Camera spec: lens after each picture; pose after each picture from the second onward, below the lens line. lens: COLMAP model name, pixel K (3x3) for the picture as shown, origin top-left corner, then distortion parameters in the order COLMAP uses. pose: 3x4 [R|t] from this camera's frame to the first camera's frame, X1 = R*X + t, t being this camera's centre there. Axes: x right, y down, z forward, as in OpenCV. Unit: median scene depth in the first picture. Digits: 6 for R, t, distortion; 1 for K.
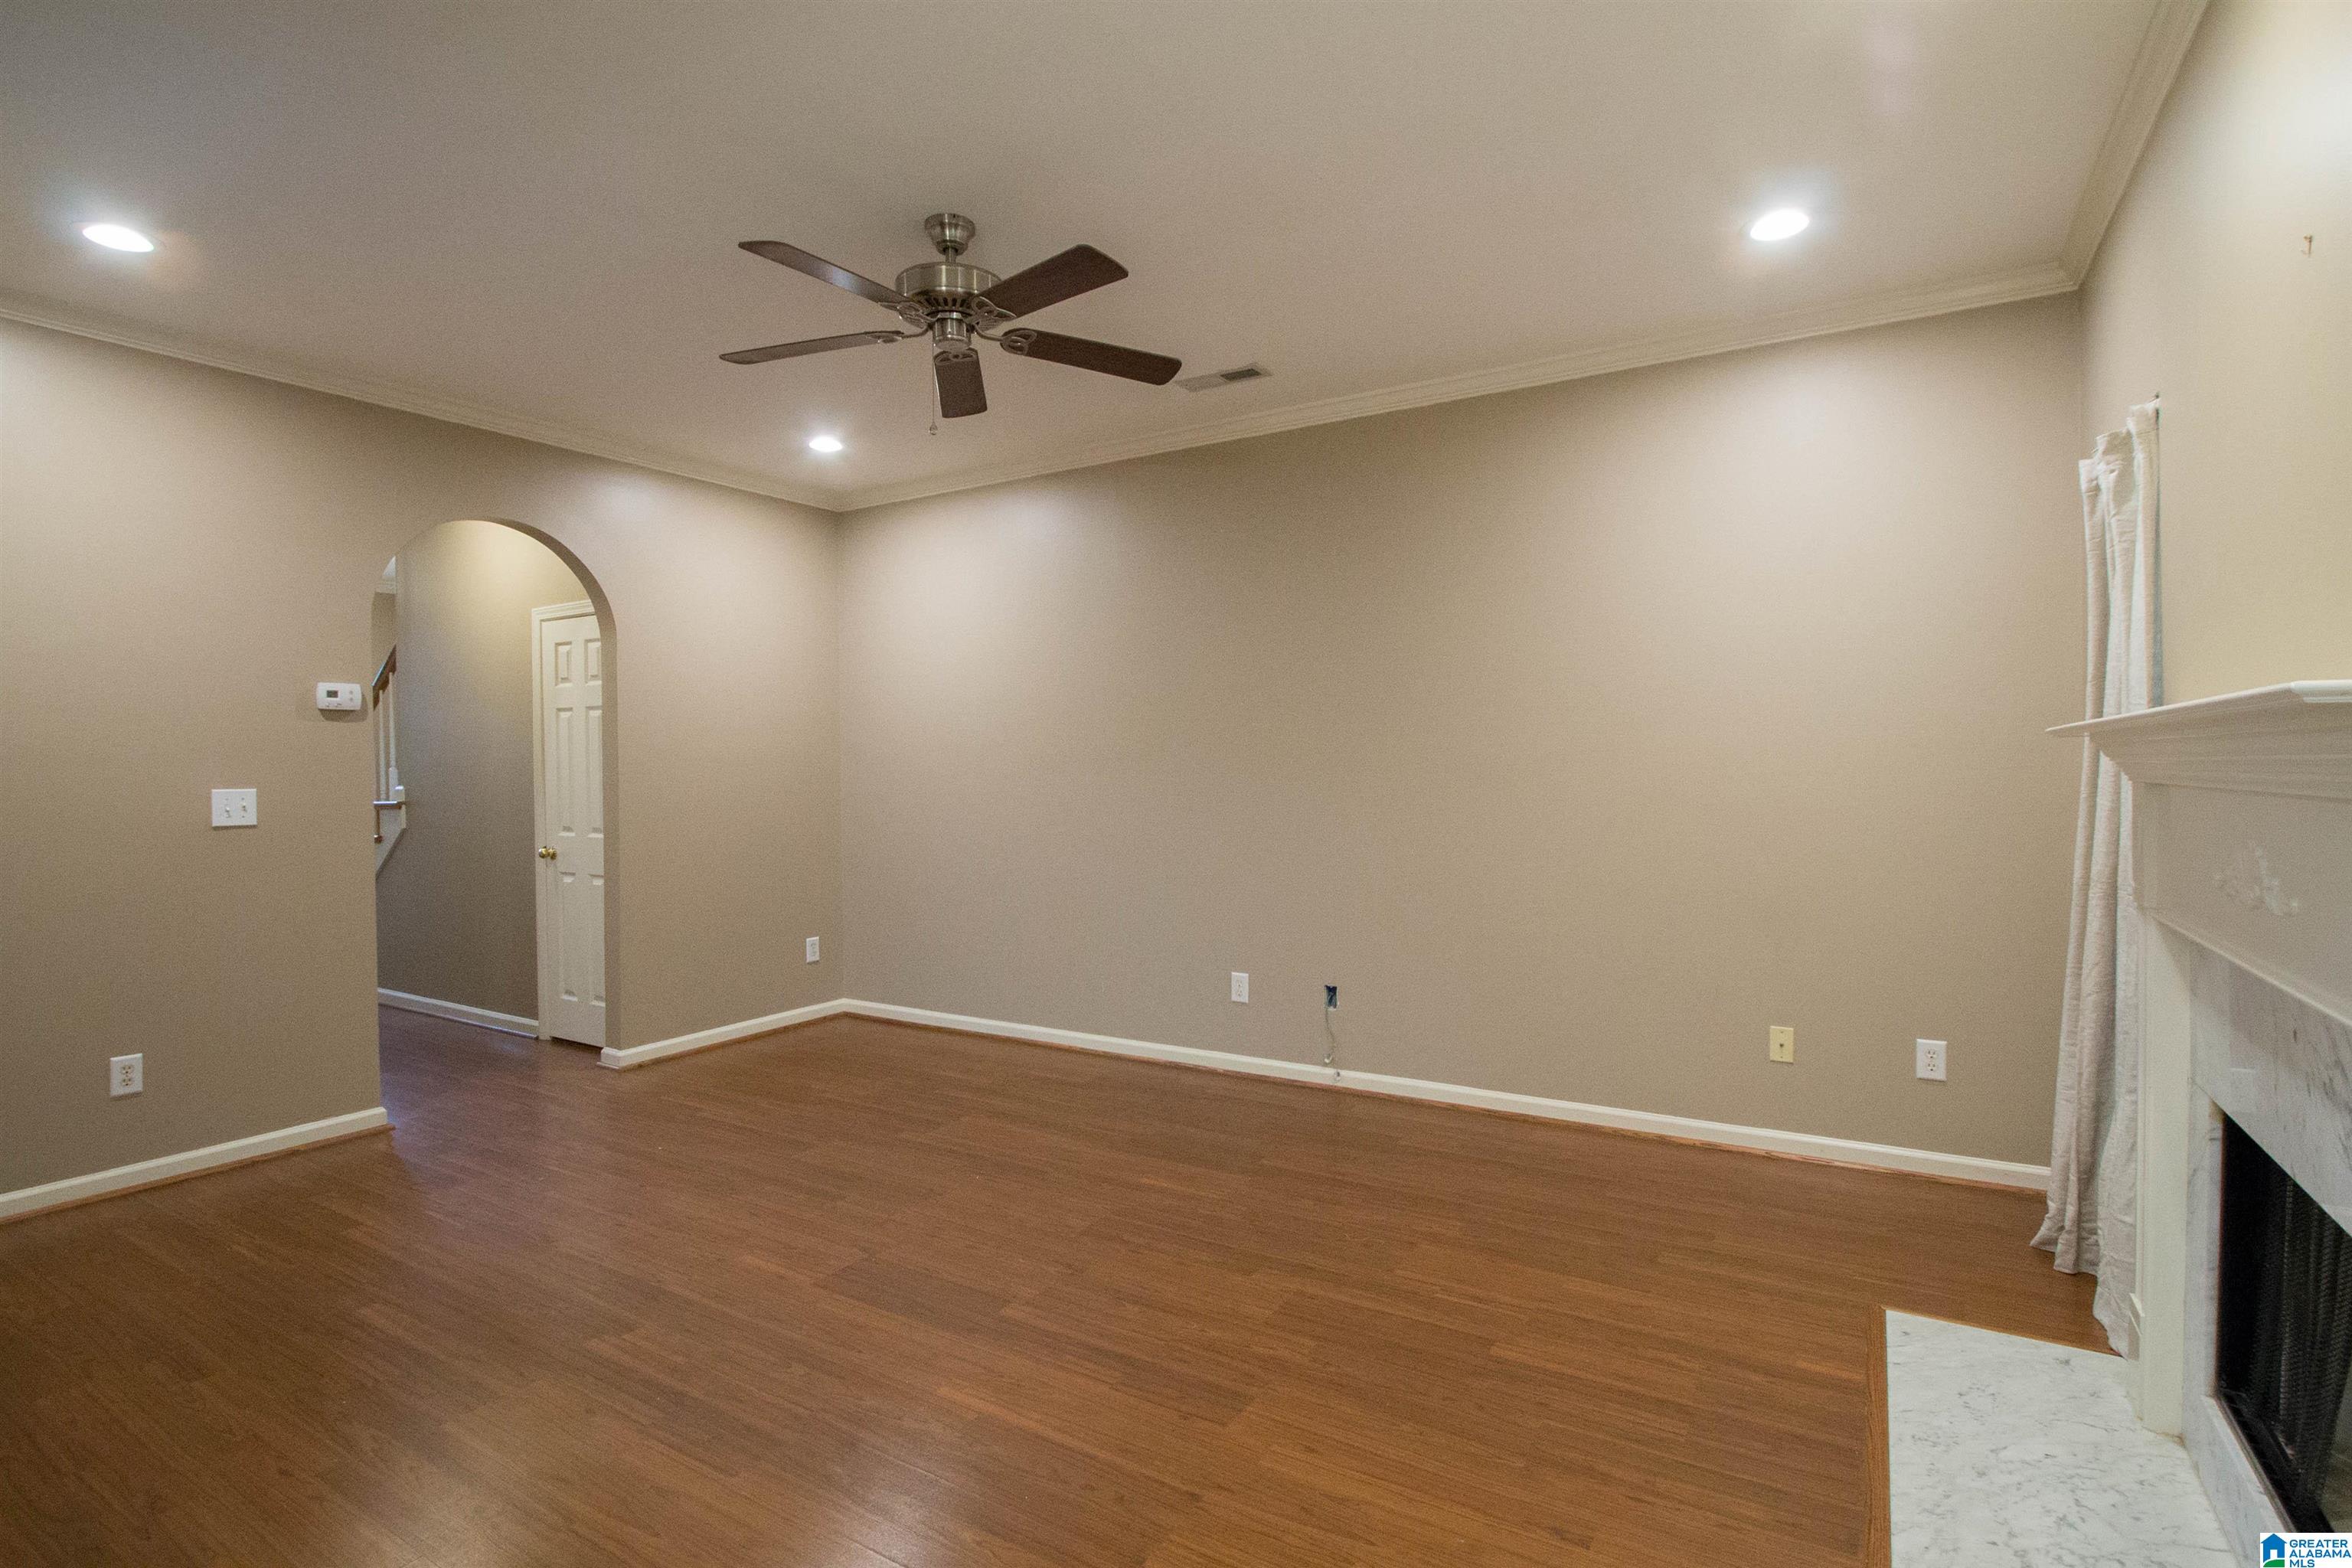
lens RADIAL K [[1106.3, 0, 1093.4], [0, 1106.3, 762.1], [0, 0, 1]] dist [-0.019123, 0.003612]
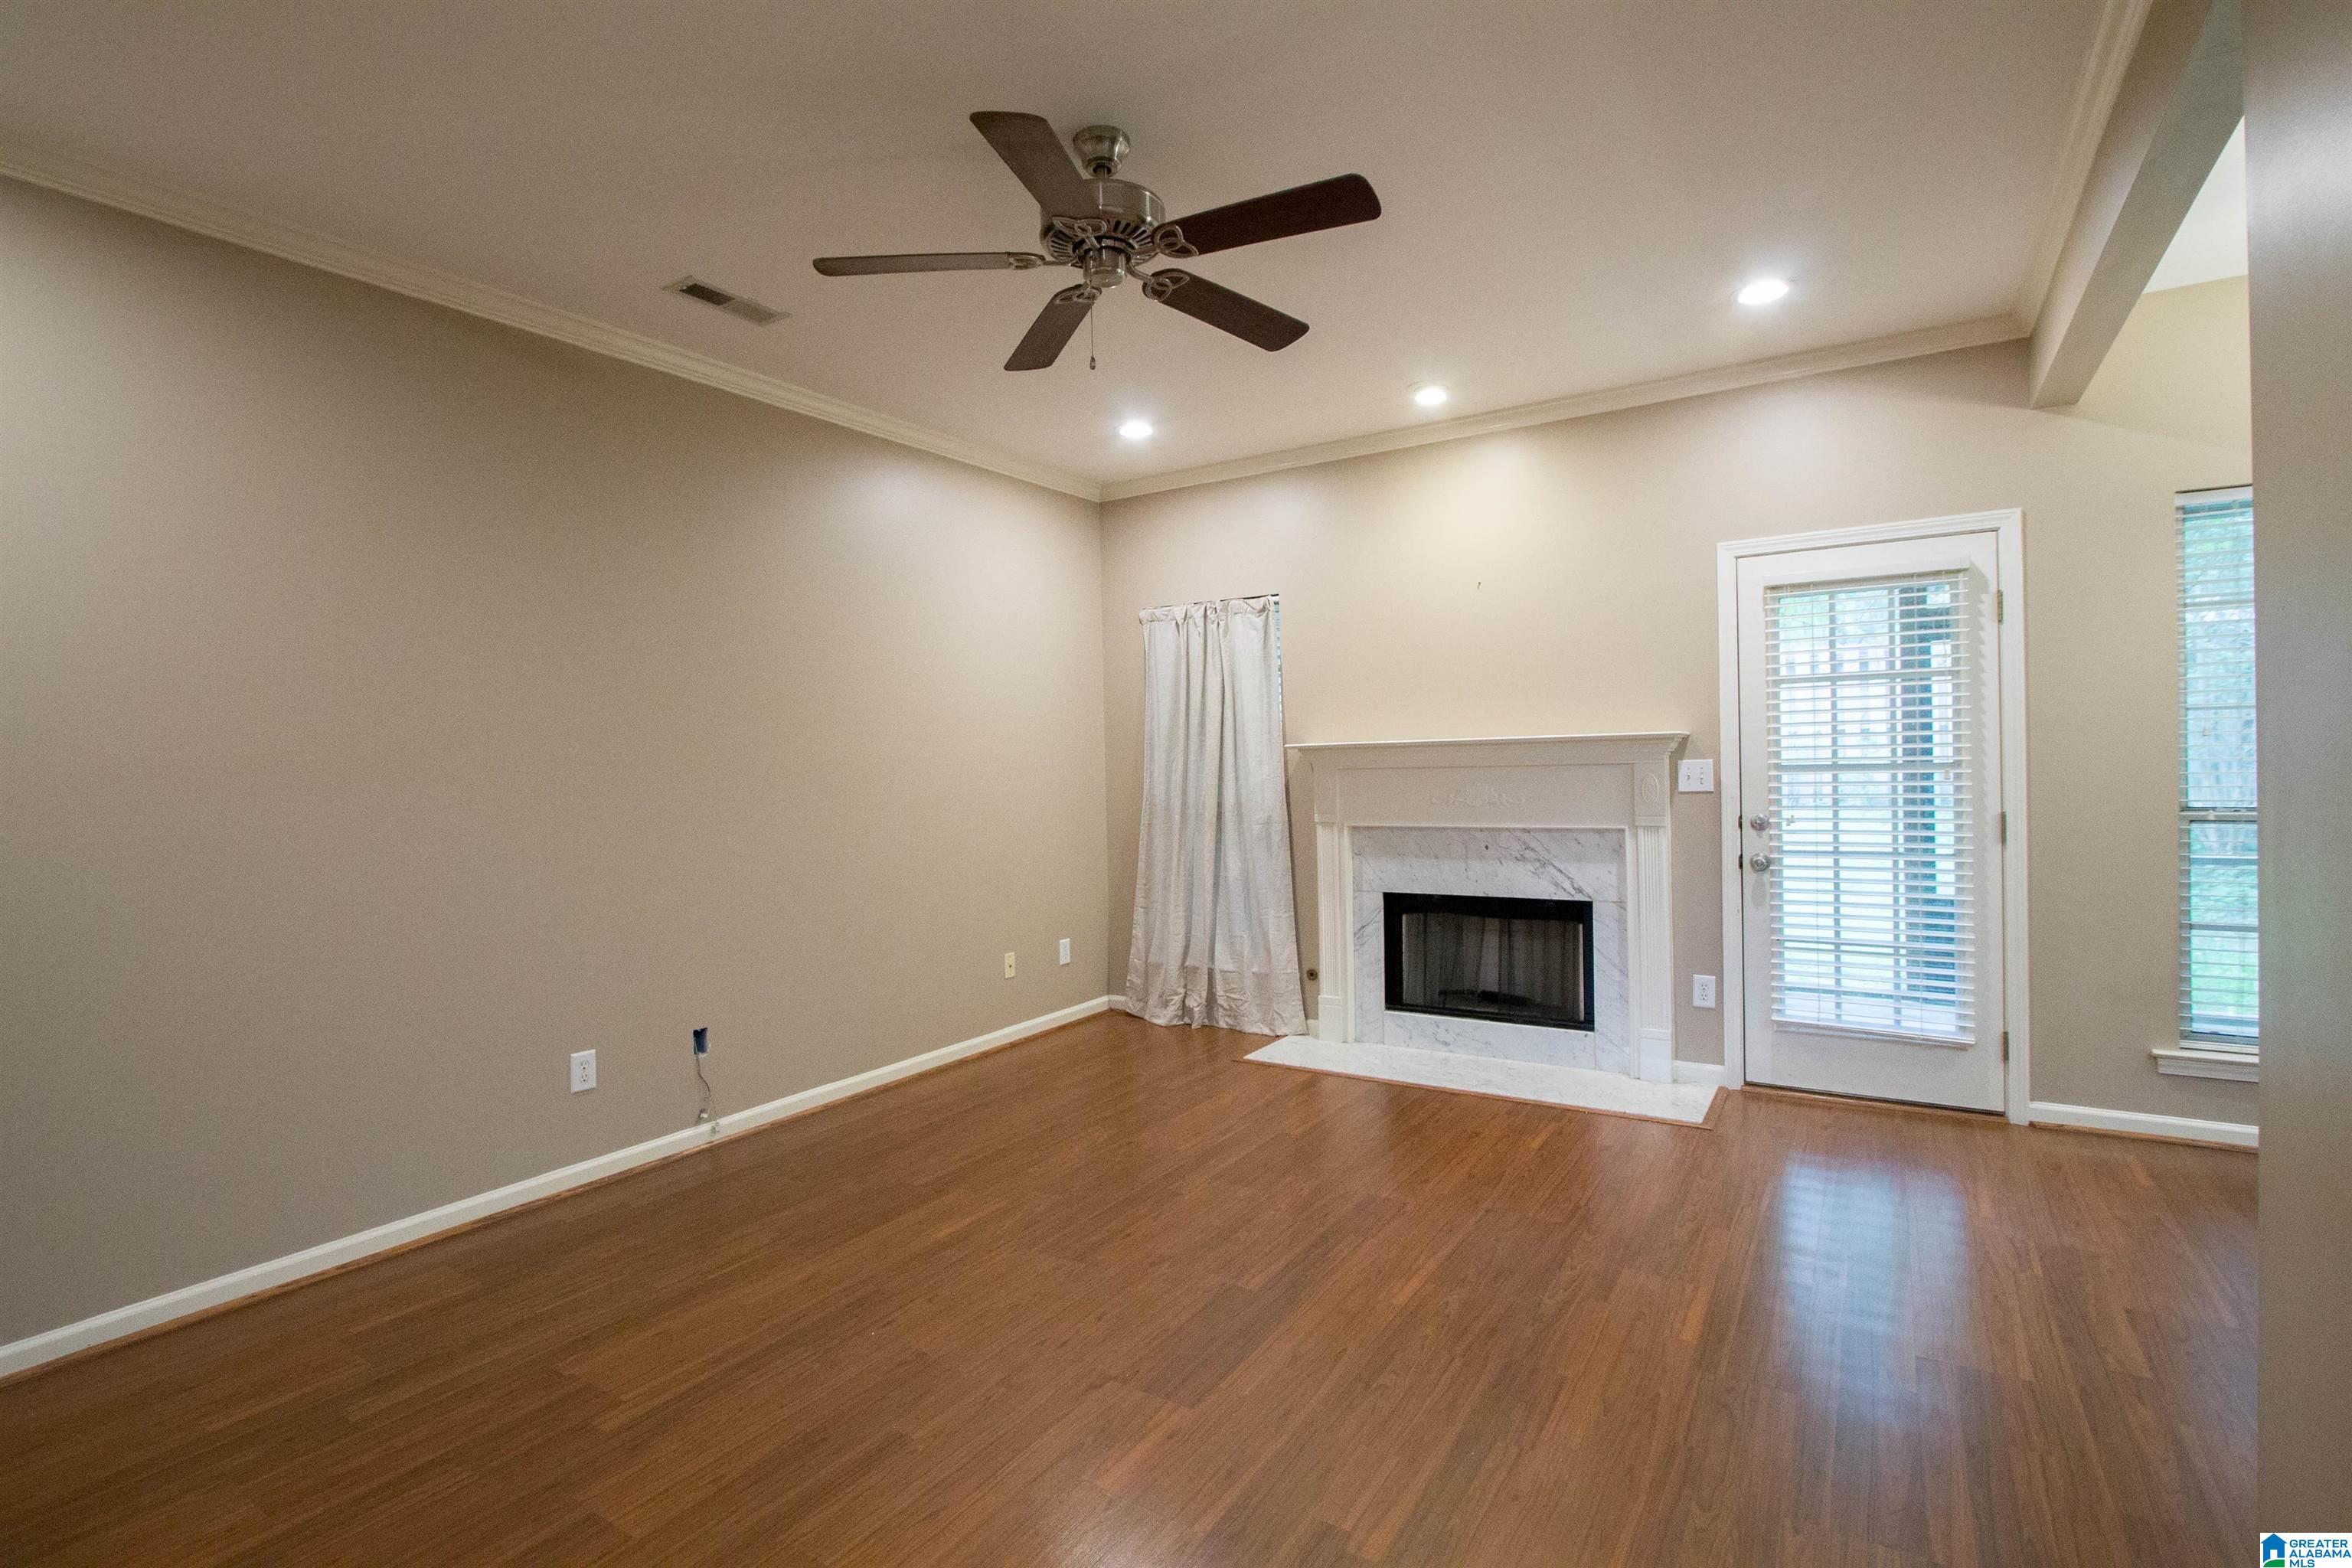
lens RADIAL K [[1106.3, 0, 1194.9], [0, 1106.3, 764.3], [0, 0, 1]] dist [-0.019123, 0.003612]
pose [[-0.014918, 0.008841, 0.999850, -0.800352], [0.018441, 0.999793, -0.008565, 0.011744], [-0.999719, 0.018311, -0.015078, 0.759629]]
